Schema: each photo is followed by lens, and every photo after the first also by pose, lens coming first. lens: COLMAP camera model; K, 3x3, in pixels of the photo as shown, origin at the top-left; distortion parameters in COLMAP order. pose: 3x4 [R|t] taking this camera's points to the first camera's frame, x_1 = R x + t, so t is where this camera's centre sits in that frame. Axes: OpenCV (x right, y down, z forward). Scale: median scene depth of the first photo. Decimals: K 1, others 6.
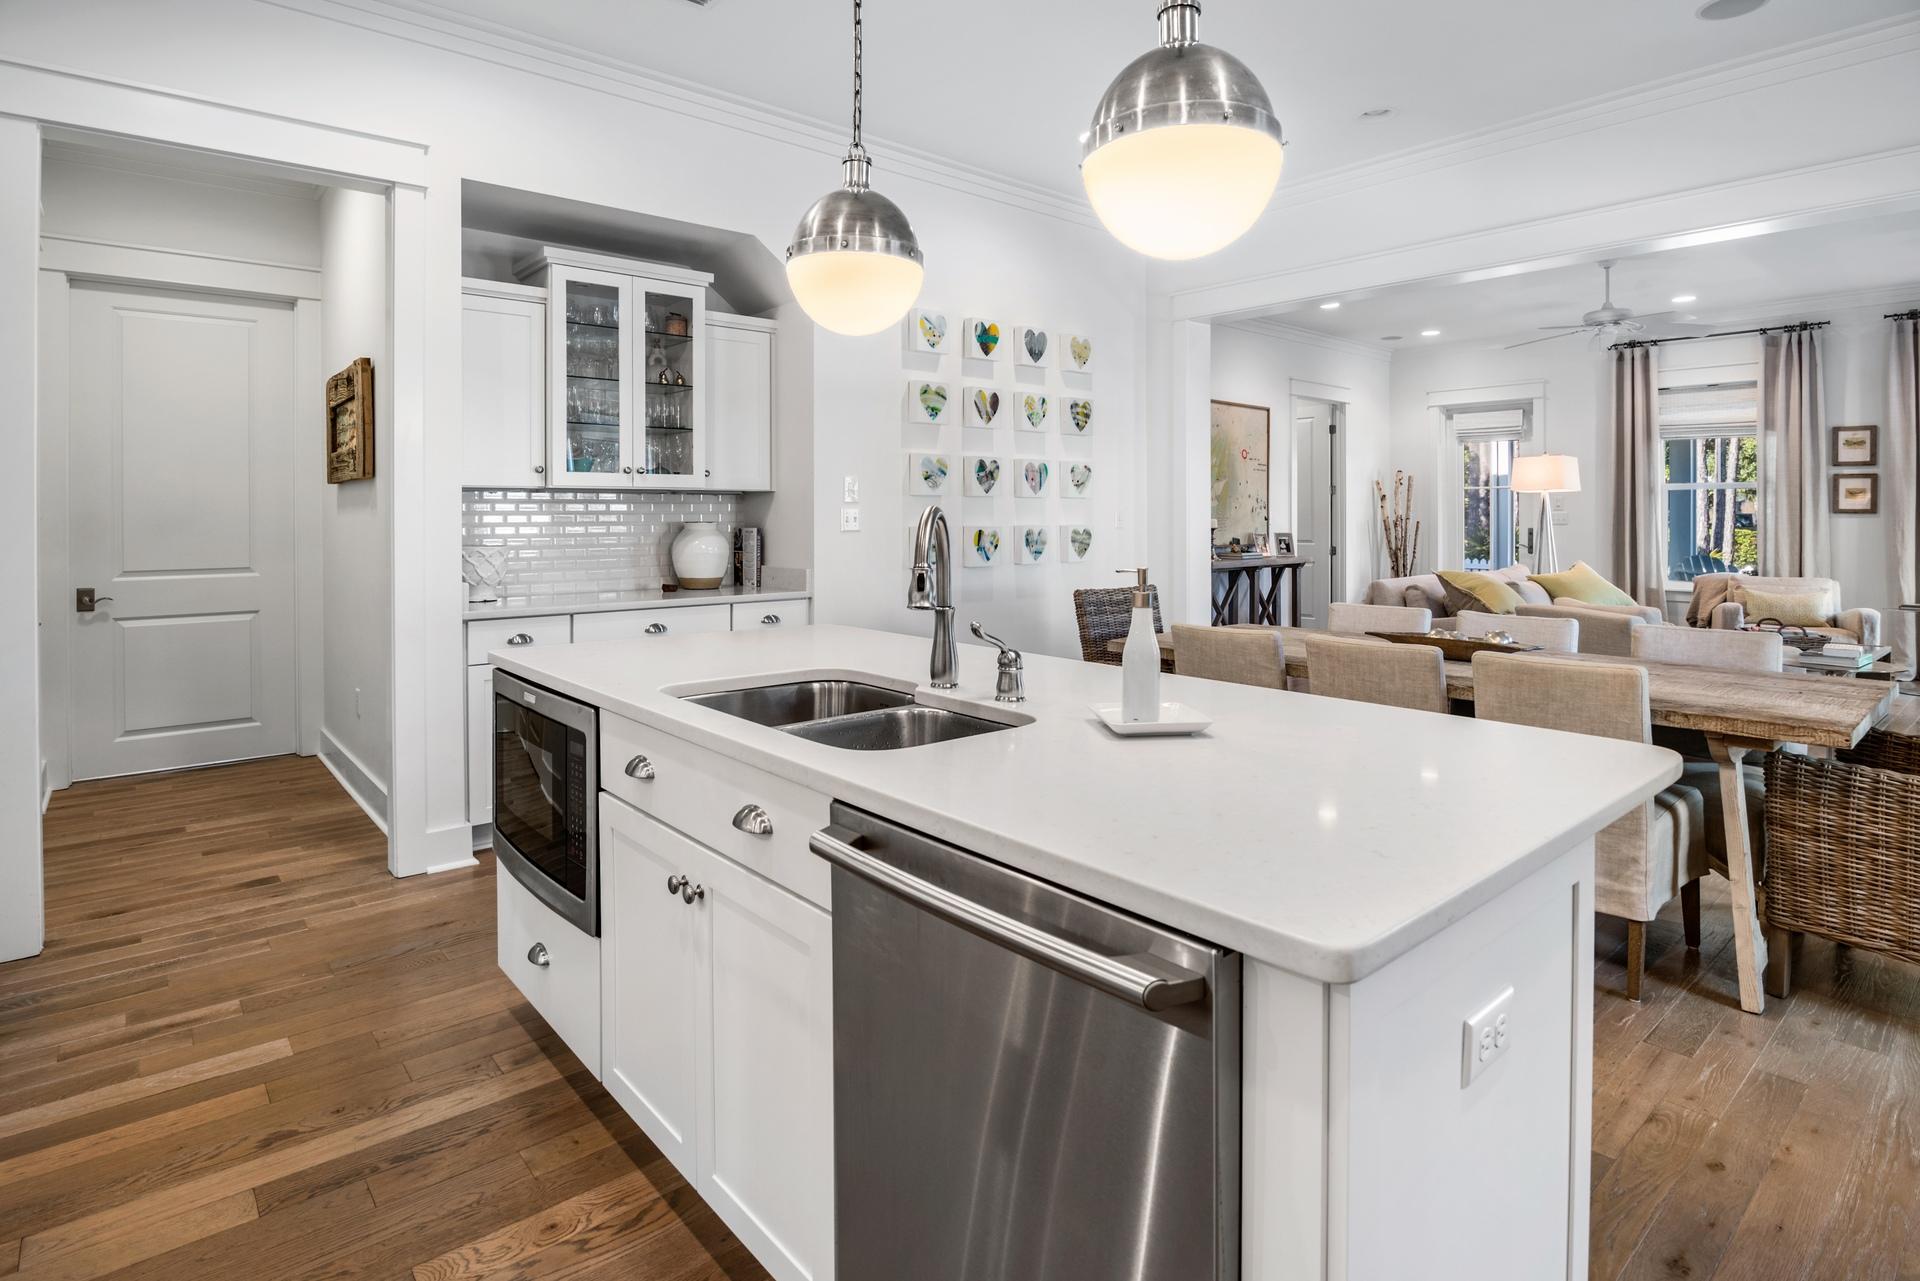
lens RADIAL K [[999.1, 0, 955.7], [0, 999.1, 515.1], [0, 0, 1]] dist [-0.019341, 0.000321]
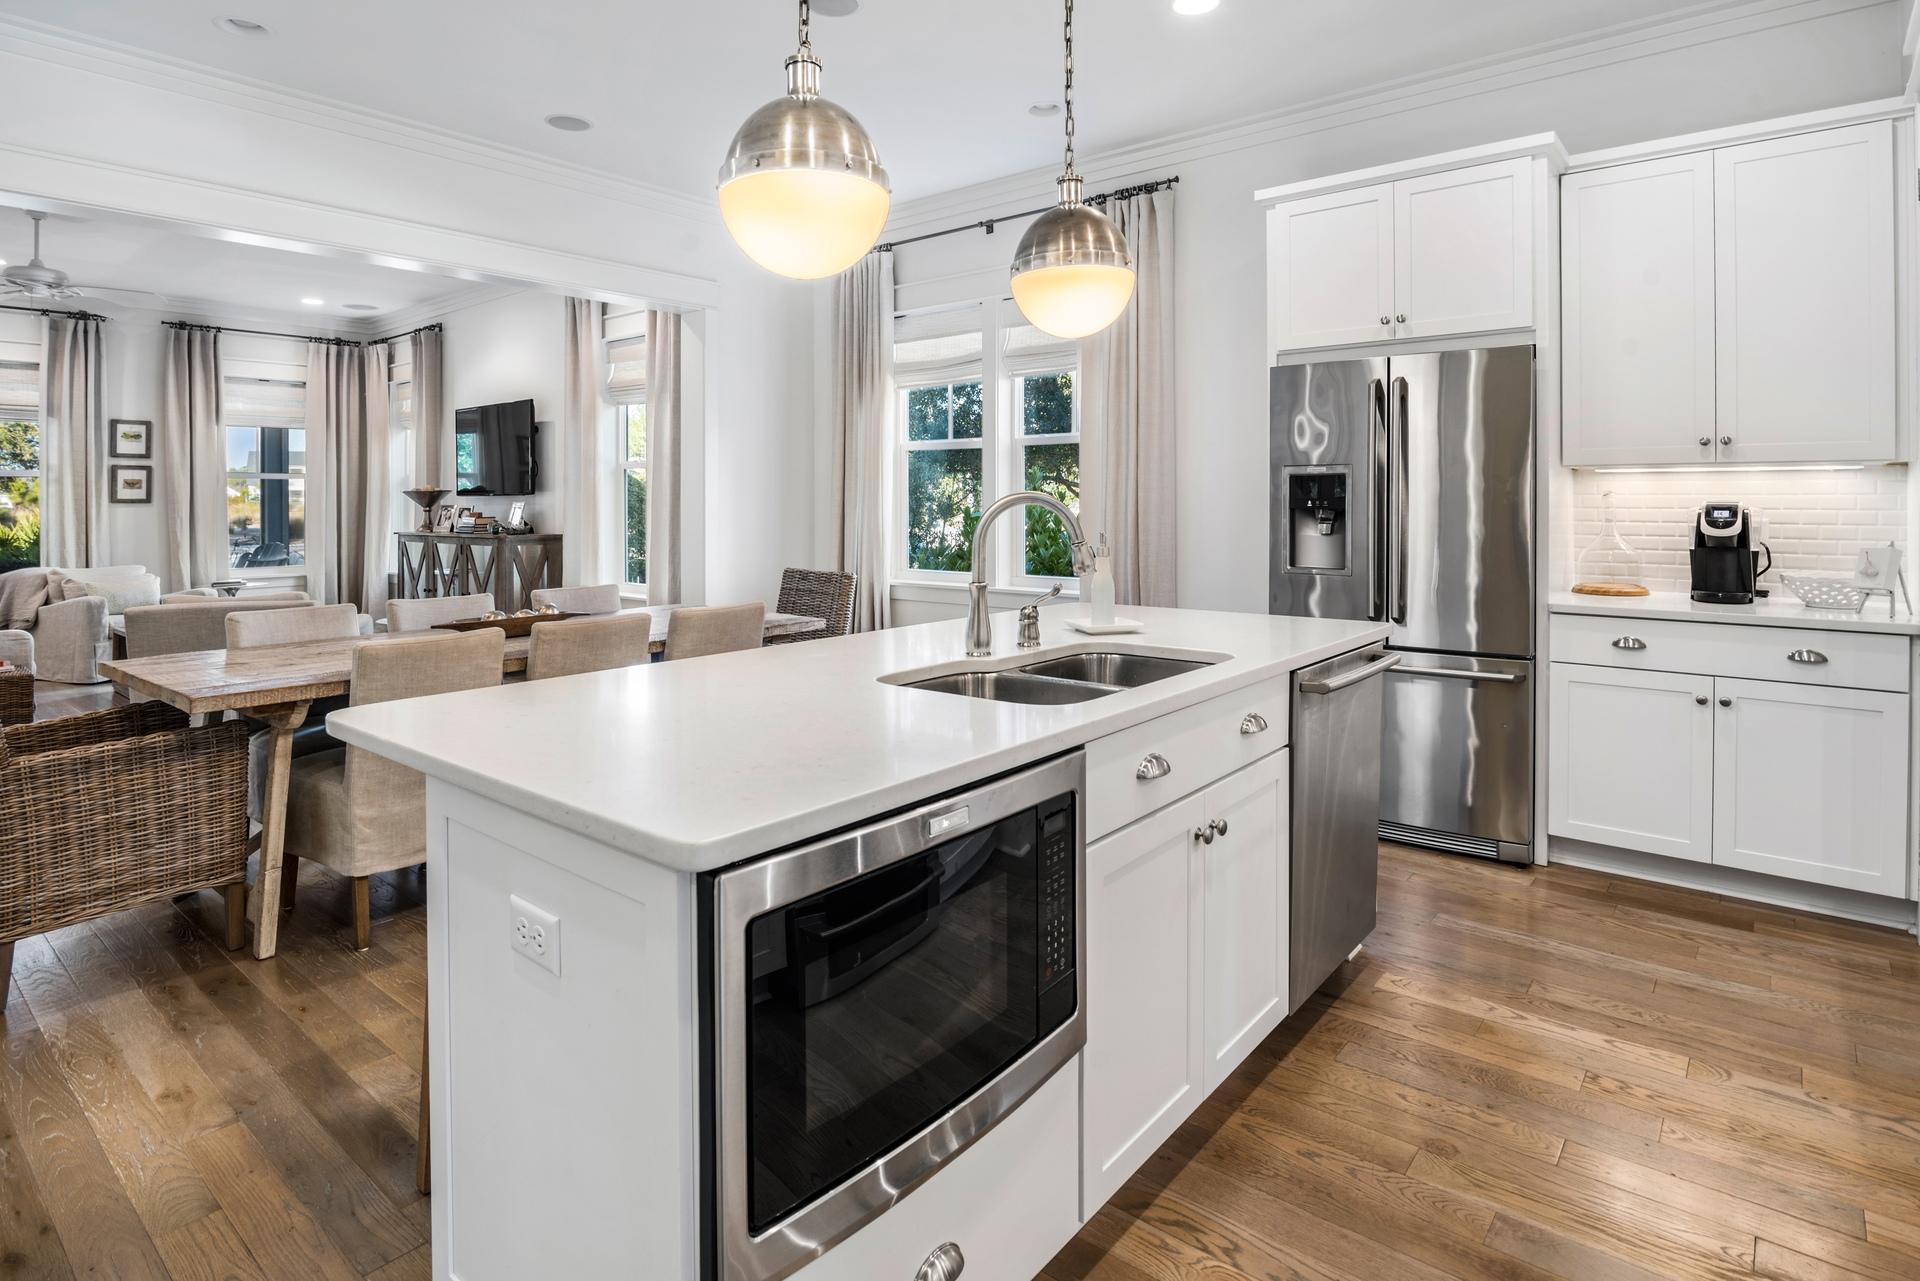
lens RADIAL K [[1006.5, 0, 956.2], [0, 1006.5, 495.1], [0, 0, 1]] dist [-0.018197, 0.000109]
pose [[-0.167954, 0.004880, 0.985783, -0.408081], [0.006996, 0.999968, -0.003758, -0.000047], [-0.985770, 0.006265, -0.167982, 0.447431]]
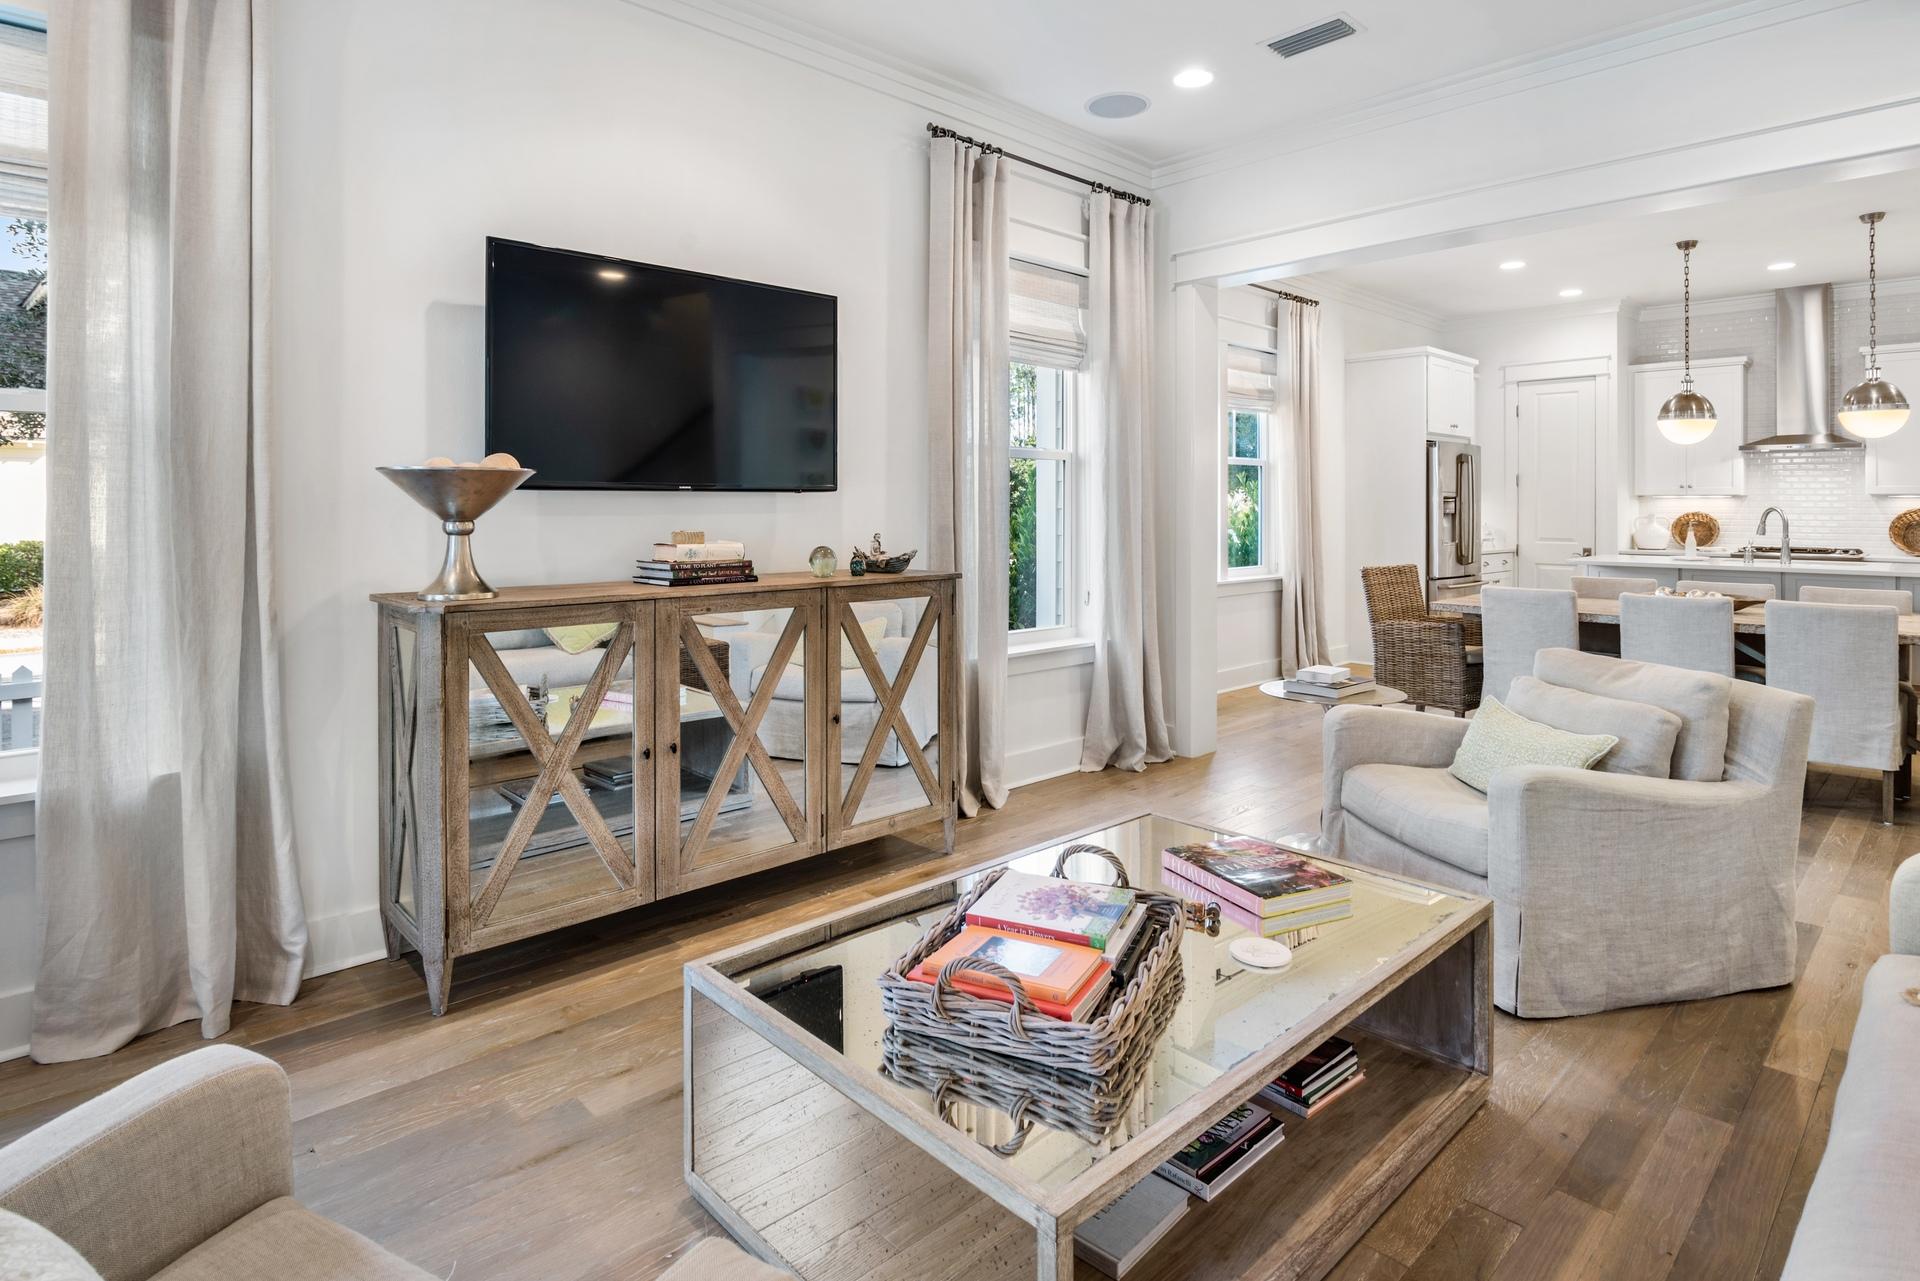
lens RADIAL K [[1027.7, 0, 981.7], [0, 1027.7, 503.3], [0, 0, 1]] dist [-0.003056, -0.000791]
pose [[-0.997693, -0.003609, -0.067791, 1.012652], [-0.003587, 0.999993, -0.000443, -0.002177], [0.067792, -0.000199, -0.997699, 1.506863]]
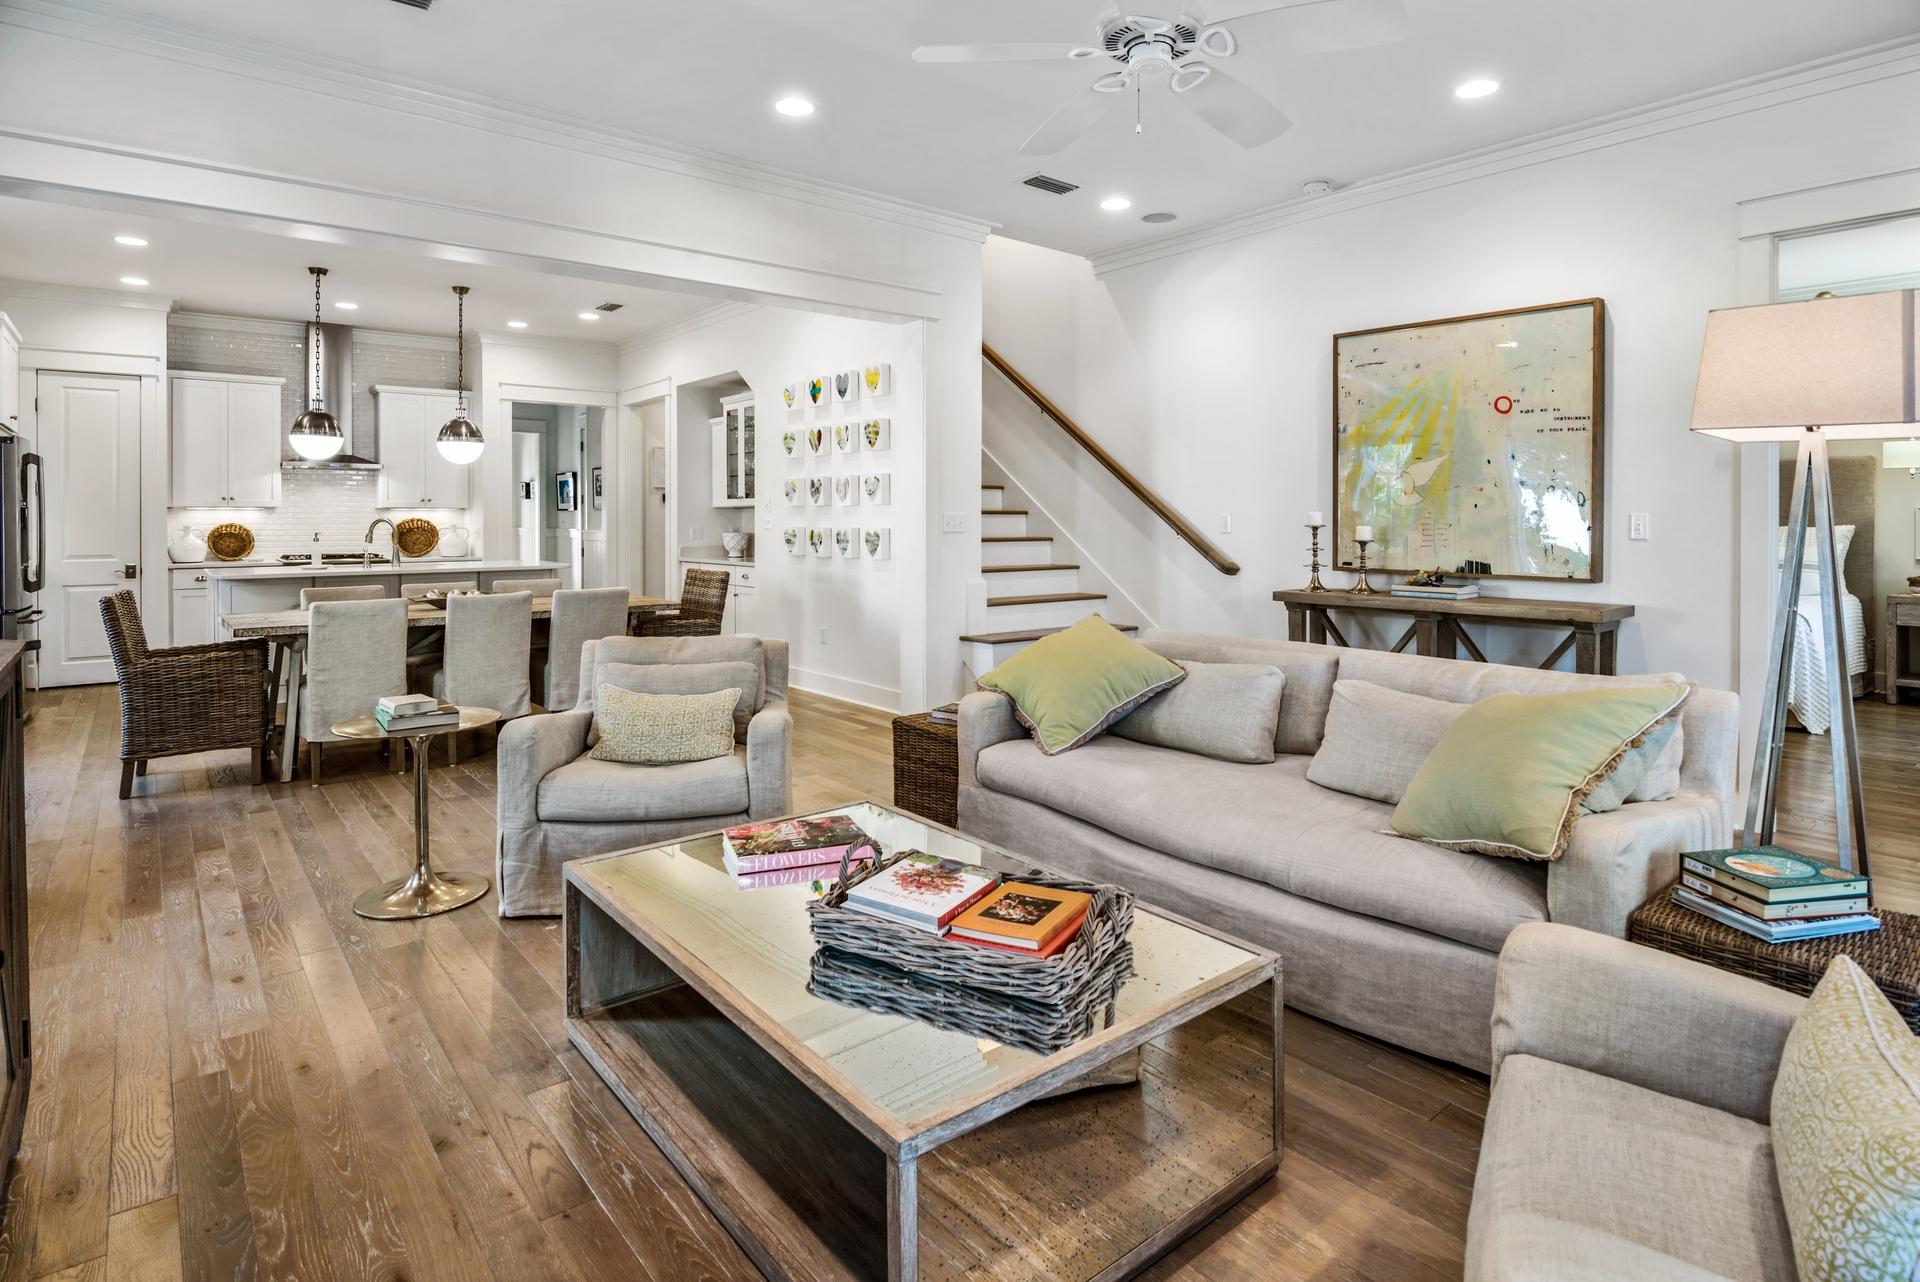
lens RADIAL K [[999.1, 0, 955.7], [0, 999.1, 515.6], [0, 0, 1]] dist [-0.019341, 0.000321]
pose [[-0.020577, -0.003269, -0.999783, 1.338338], [0.000200, 0.999995, -0.003274, -0.000543], [0.999788, -0.000267, -0.020577, 1.164951]]
